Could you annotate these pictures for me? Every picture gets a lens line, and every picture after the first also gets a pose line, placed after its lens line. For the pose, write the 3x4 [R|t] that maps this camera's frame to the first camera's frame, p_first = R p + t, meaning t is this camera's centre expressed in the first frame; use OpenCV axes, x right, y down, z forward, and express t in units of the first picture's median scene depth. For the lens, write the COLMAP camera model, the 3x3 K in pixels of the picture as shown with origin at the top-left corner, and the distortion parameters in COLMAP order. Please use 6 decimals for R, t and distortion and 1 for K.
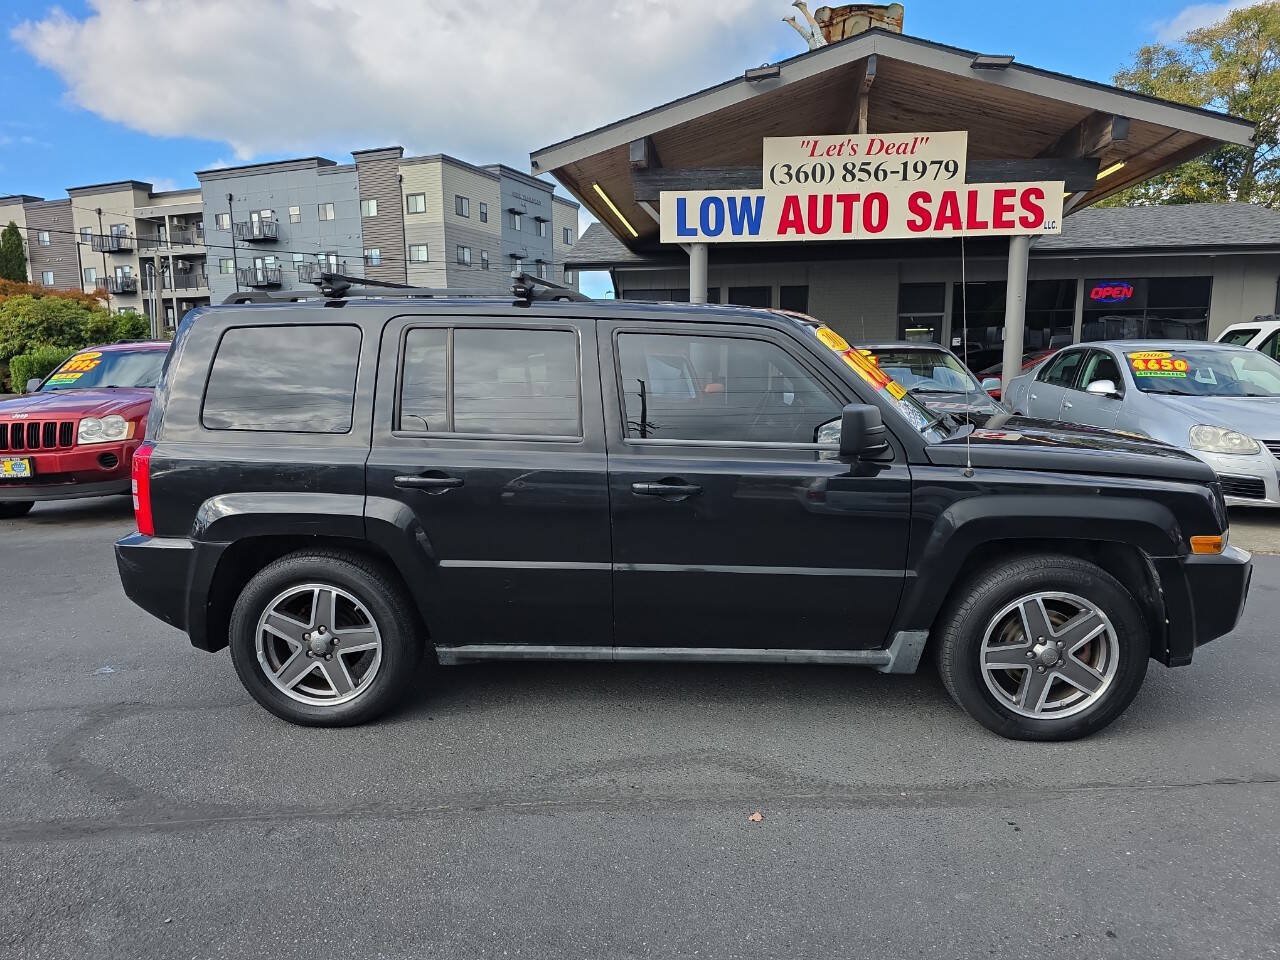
lens RADIAL K [[886.1, 0, 640.8], [0, 886.1, 484.8], [0, 0, 1]] dist [0.050528, -0.040551]
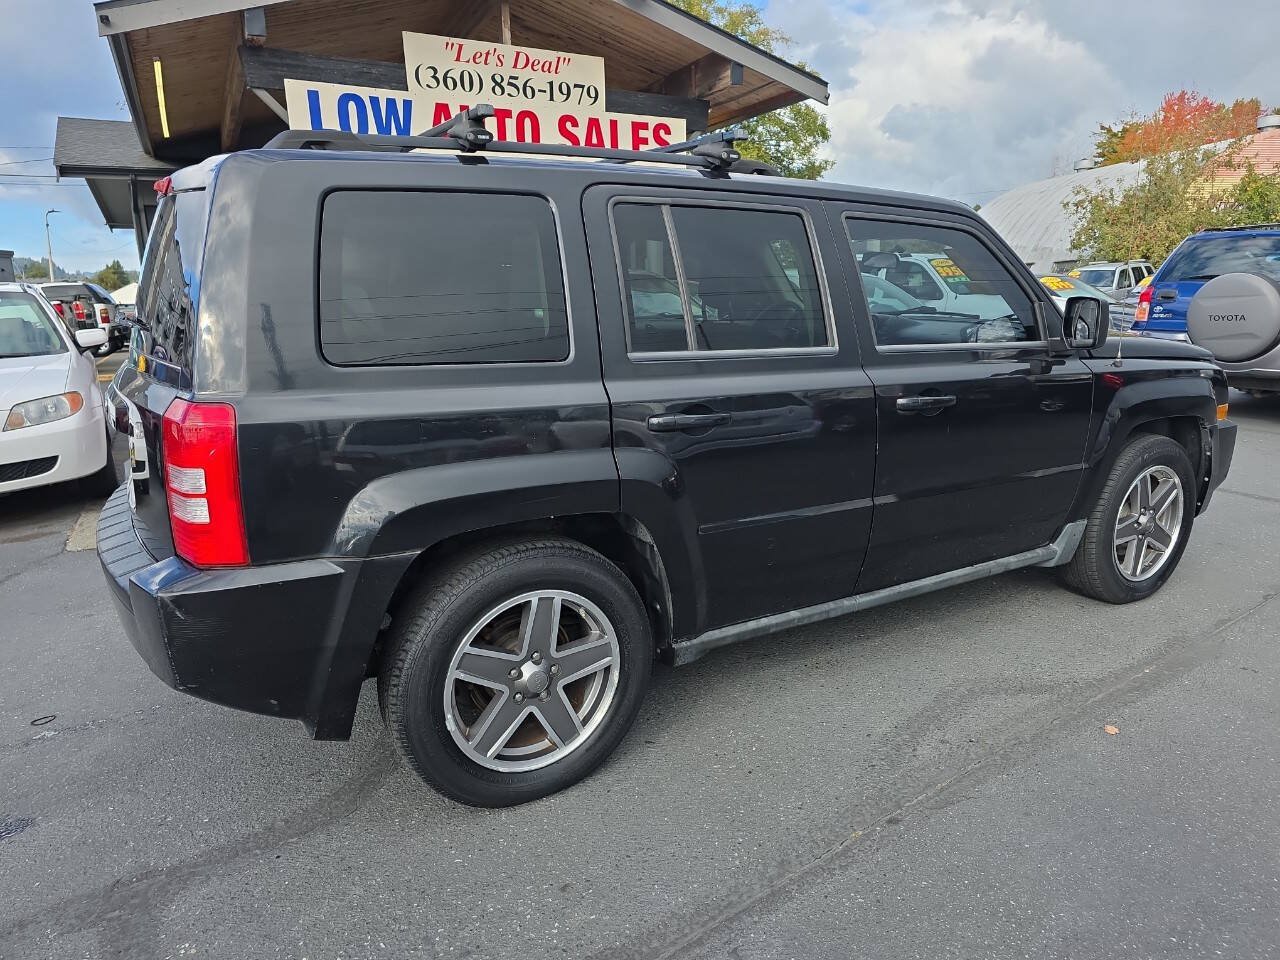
lens RADIAL K [[886.1, 0, 643.0], [0, 886.1, 482.5], [0, 0, 1]] dist [0.050528, -0.040551]
pose [[0.817887, -0.127965, 0.560968, -0.220551], [0.094904, 0.991604, 0.087829, -0.006332], [-0.567498, -0.018596, 0.823165, 0.139070]]
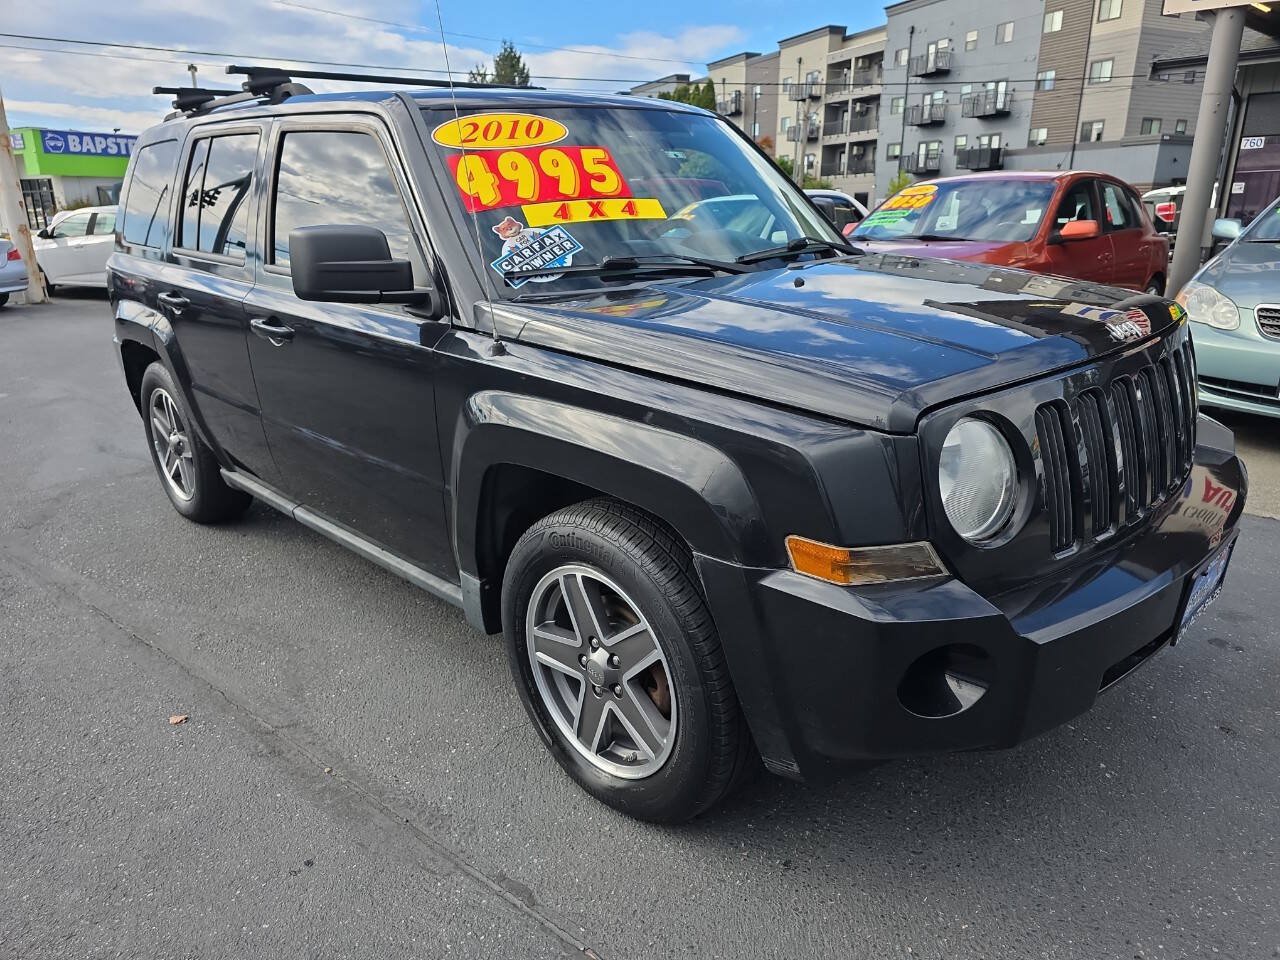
lens RADIAL K [[886.1, 0, 647.7], [0, 886.1, 481.0], [0, 0, 1]] dist [0.050528, -0.040551]
pose [[0.736165, 0.202213, -0.645887, 0.269045], [-0.096539, 0.975938, 0.195512, -0.017087], [0.669881, -0.081576, 0.737973, 0.190166]]
